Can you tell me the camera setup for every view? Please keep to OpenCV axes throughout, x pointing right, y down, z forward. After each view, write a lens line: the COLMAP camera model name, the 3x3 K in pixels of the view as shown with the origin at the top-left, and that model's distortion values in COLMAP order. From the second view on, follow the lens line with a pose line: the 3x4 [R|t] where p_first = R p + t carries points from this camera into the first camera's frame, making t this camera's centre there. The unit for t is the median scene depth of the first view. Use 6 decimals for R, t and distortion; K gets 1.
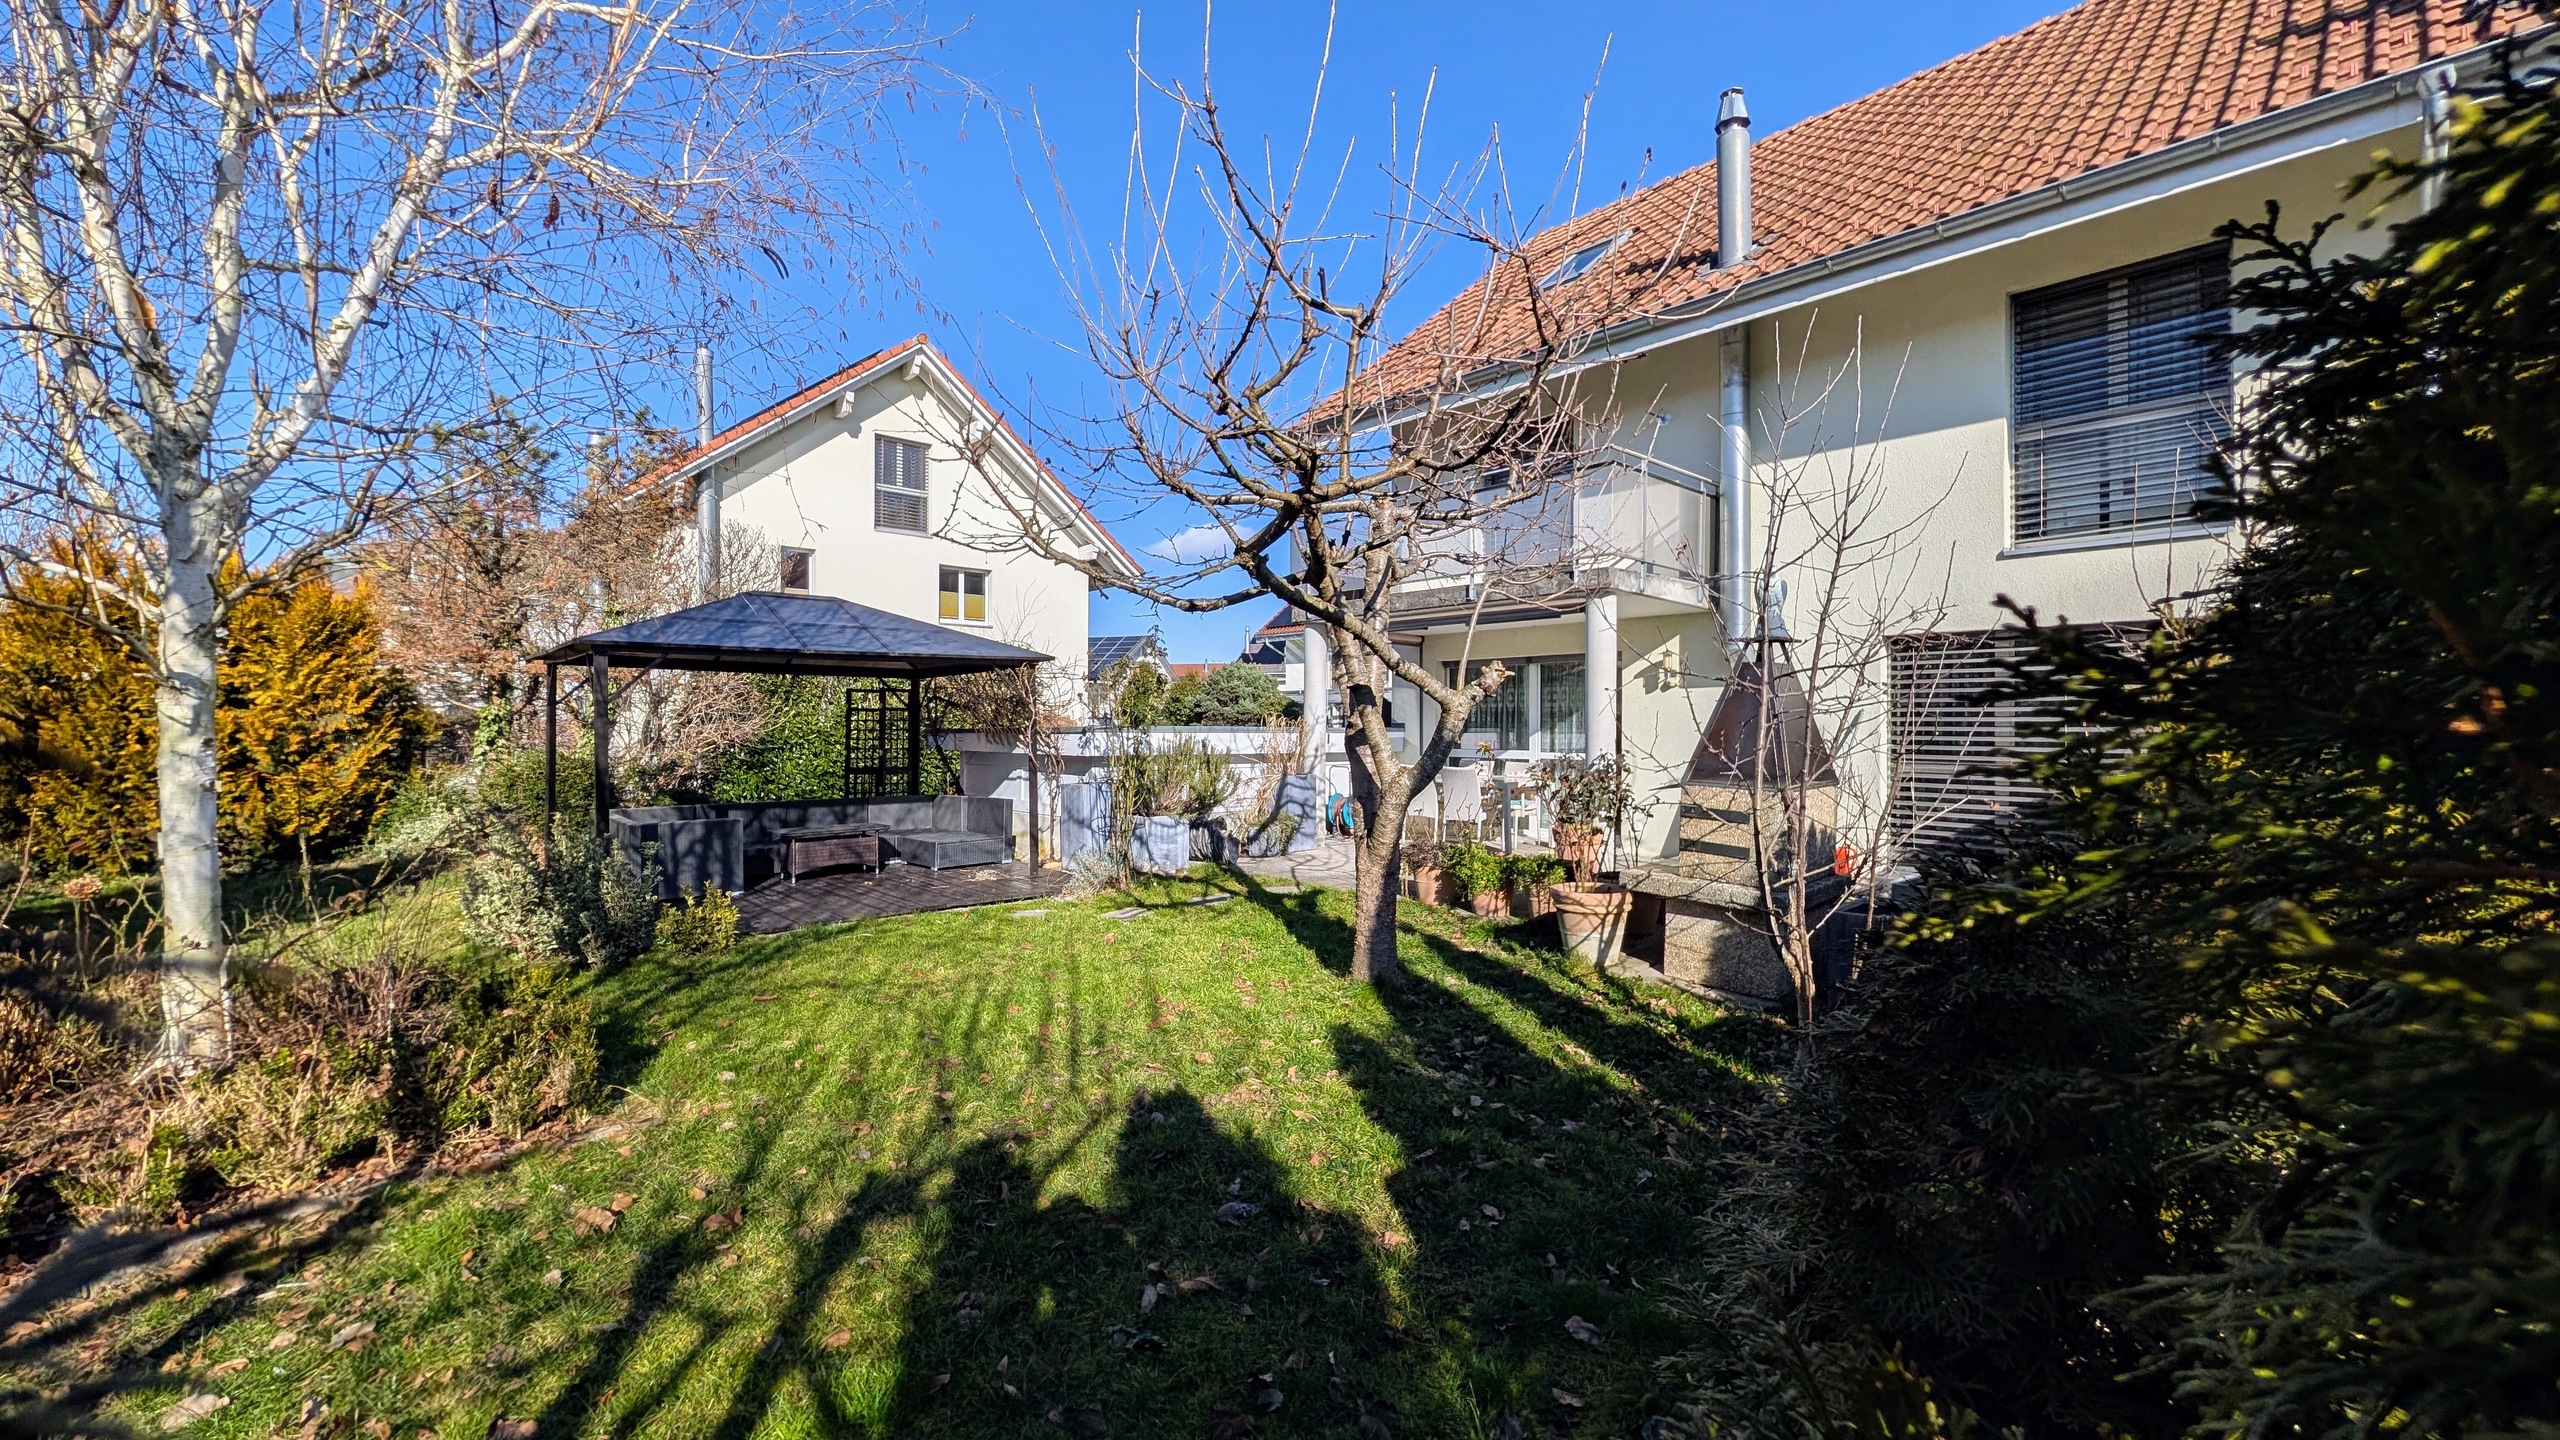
lens RADIAL K [[968.4, 0, 1280.0], [0, 968.4, 720.0], [0, 0, 1]] dist [-0.001170, -0.000126]
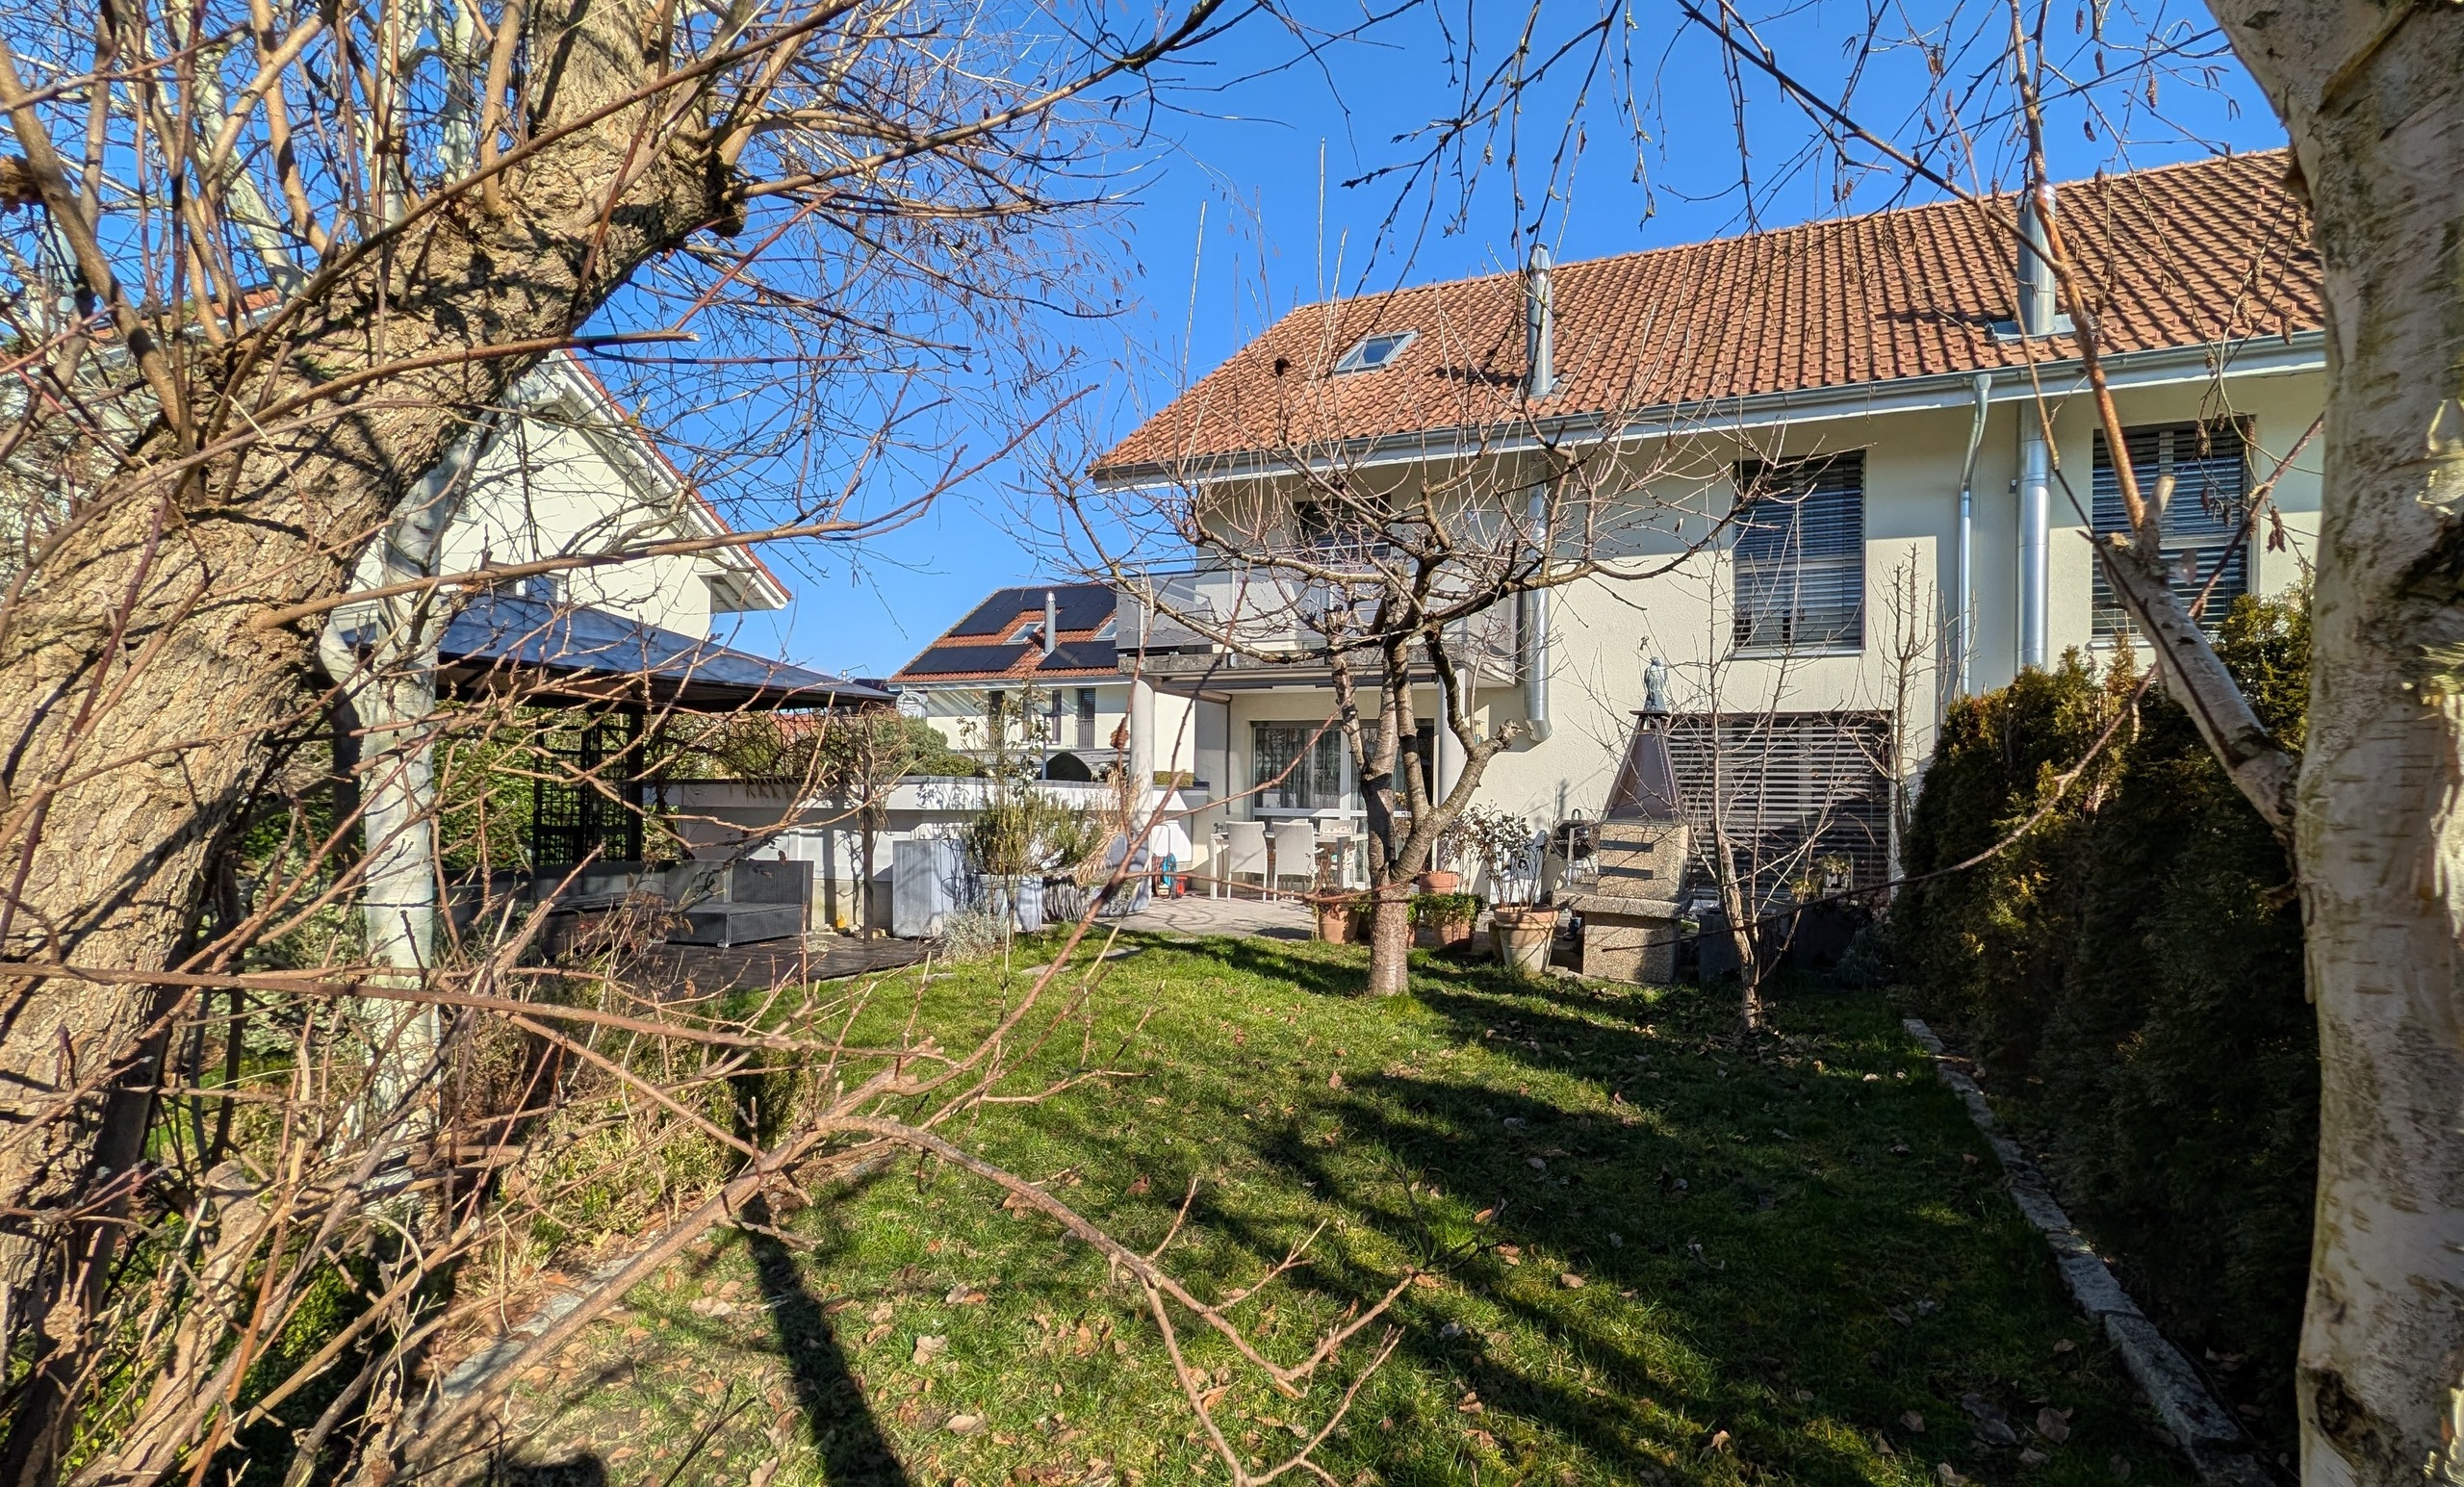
lens RADIAL K [[1035.6, 0, 1410.0], [0, 1035.6, 804.0], [0, 0, 1]] dist [-0.000217, -0.000012]
pose [[0.888586, 0.005847, 0.458674, -0.276266], [-0.012635, 0.999851, 0.011733, 0.017617], [-0.458537, -0.016221, 0.888527, -0.062905]]
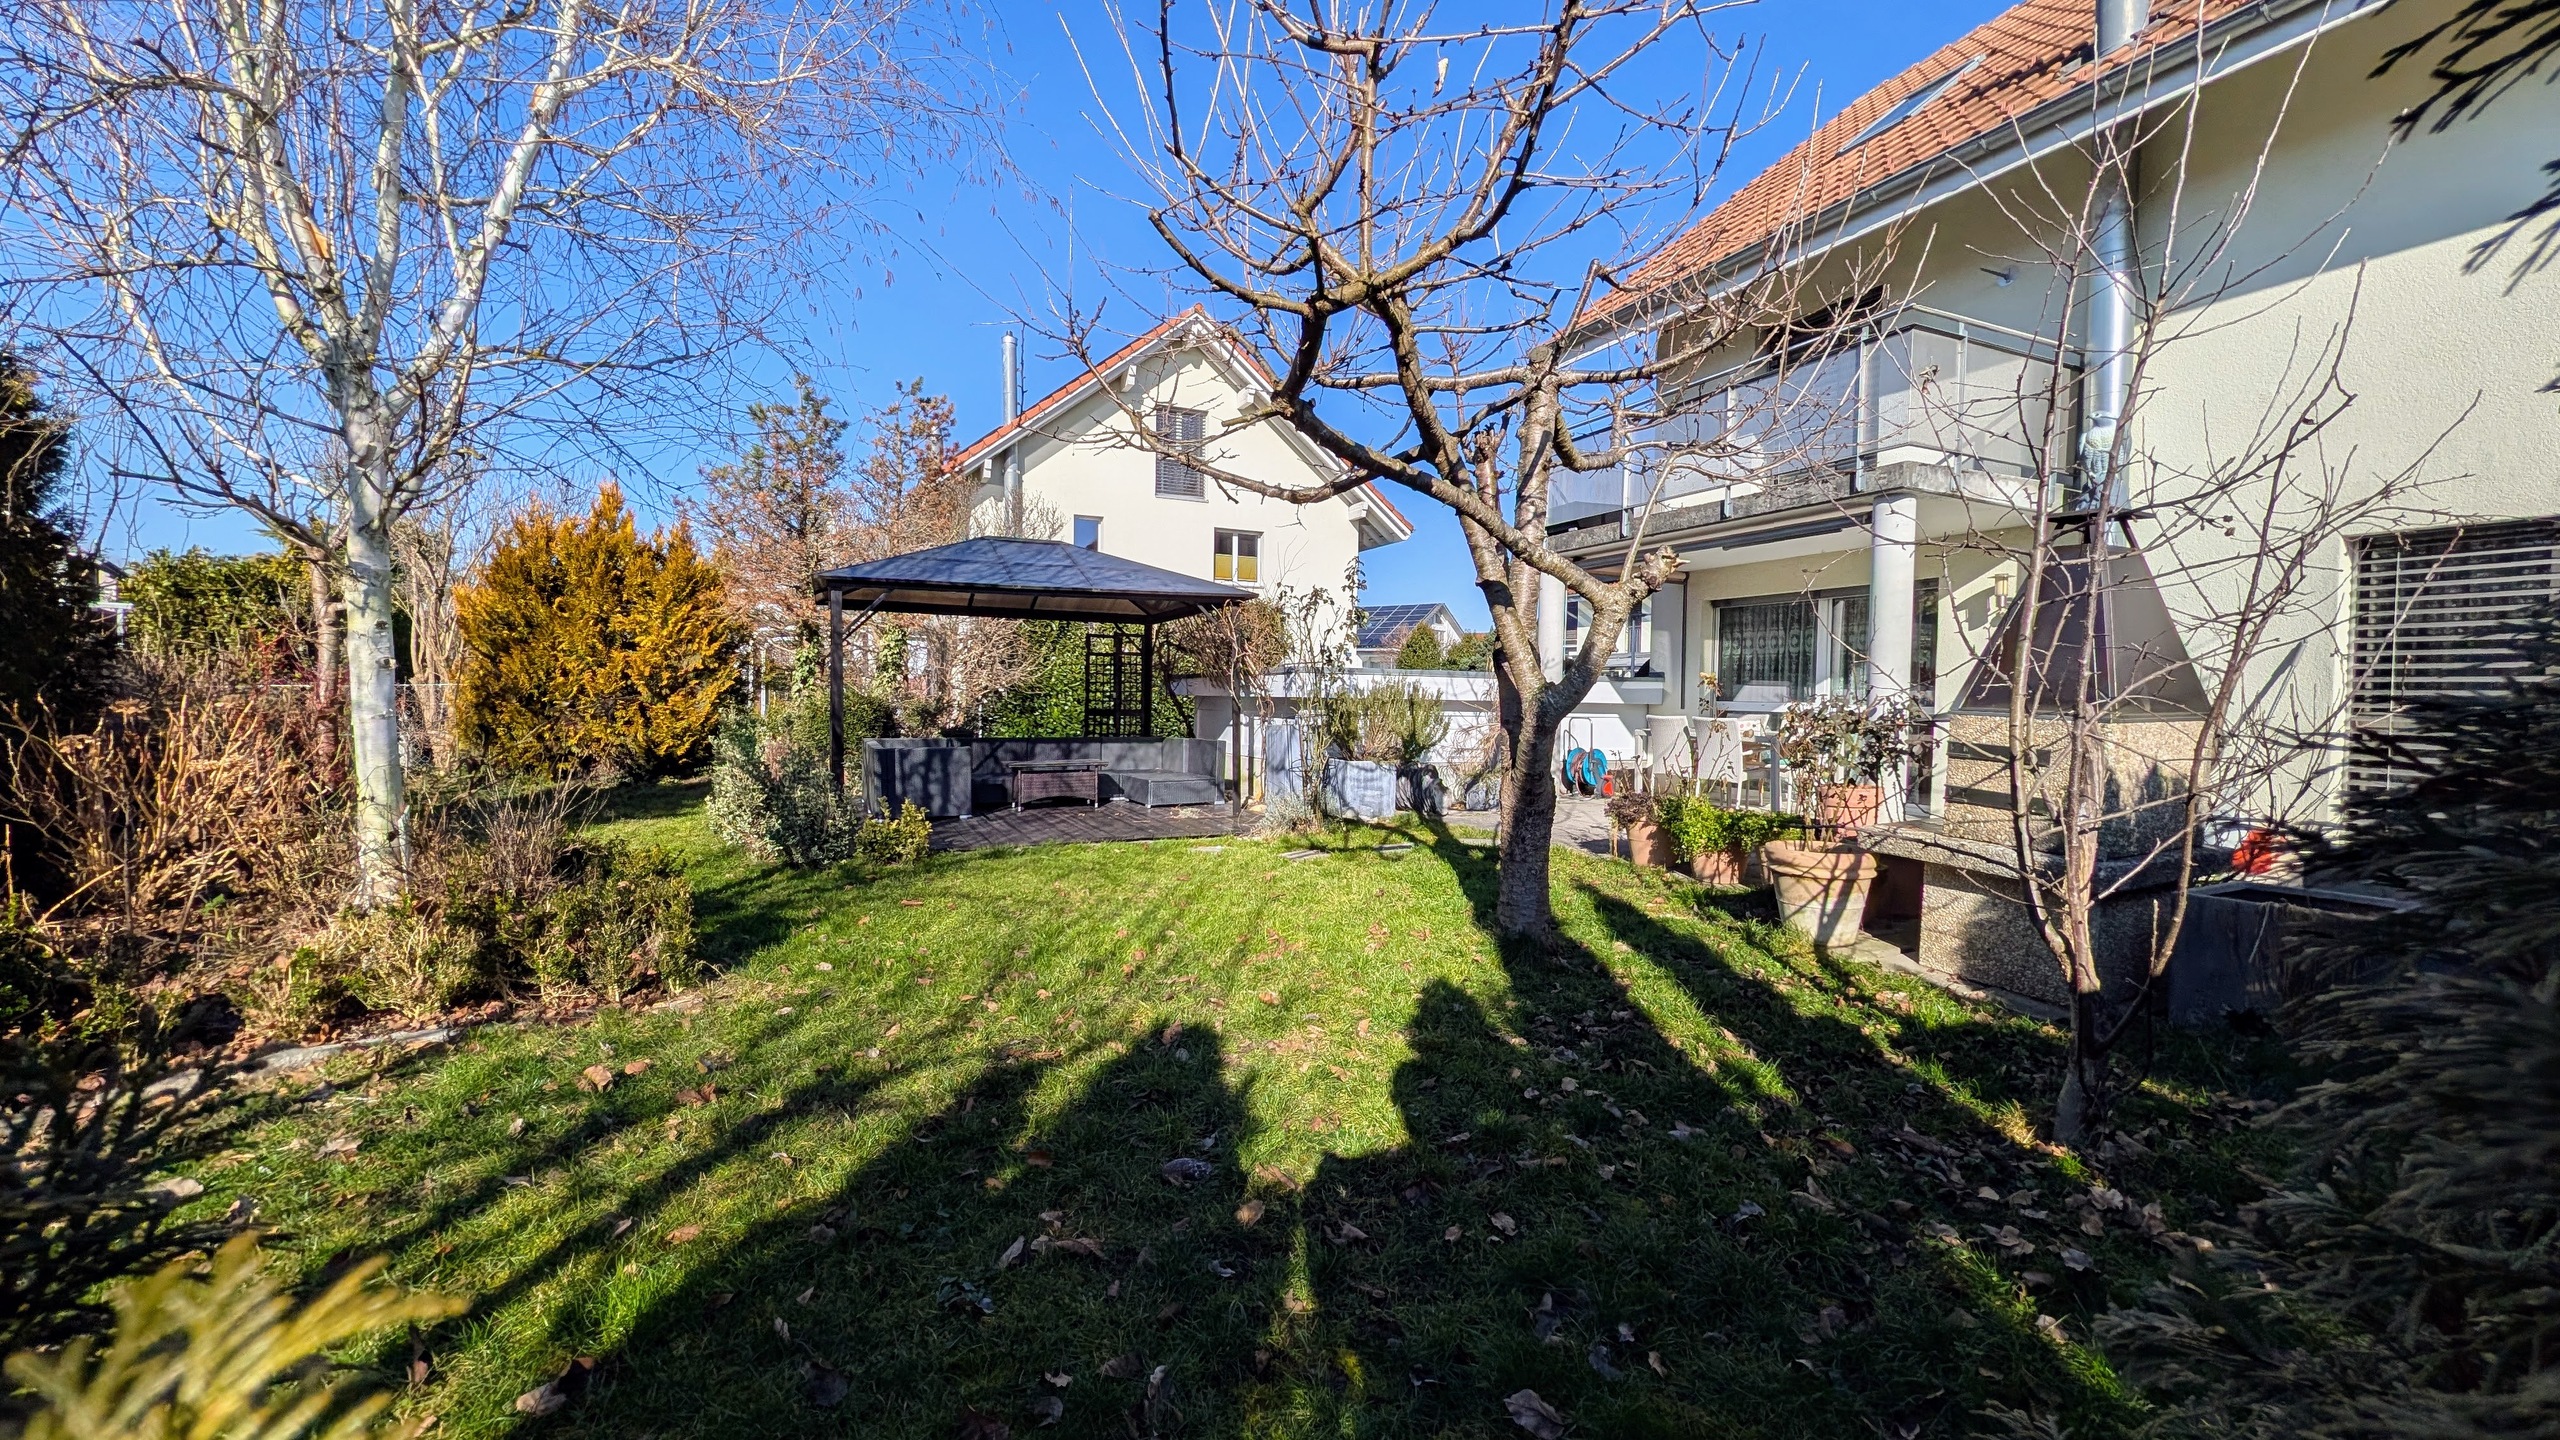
lens RADIAL K [[968.4, 0, 1280.0], [0, 968.4, 720.0], [0, 0, 1]] dist [-0.001170, -0.000126]
pose [[0.954682, 0.019116, -0.297013, 0.089924], [-0.009548, 0.999389, 0.033629, 0.032087], [0.297474, -0.029269, 0.954281, 0.082519]]
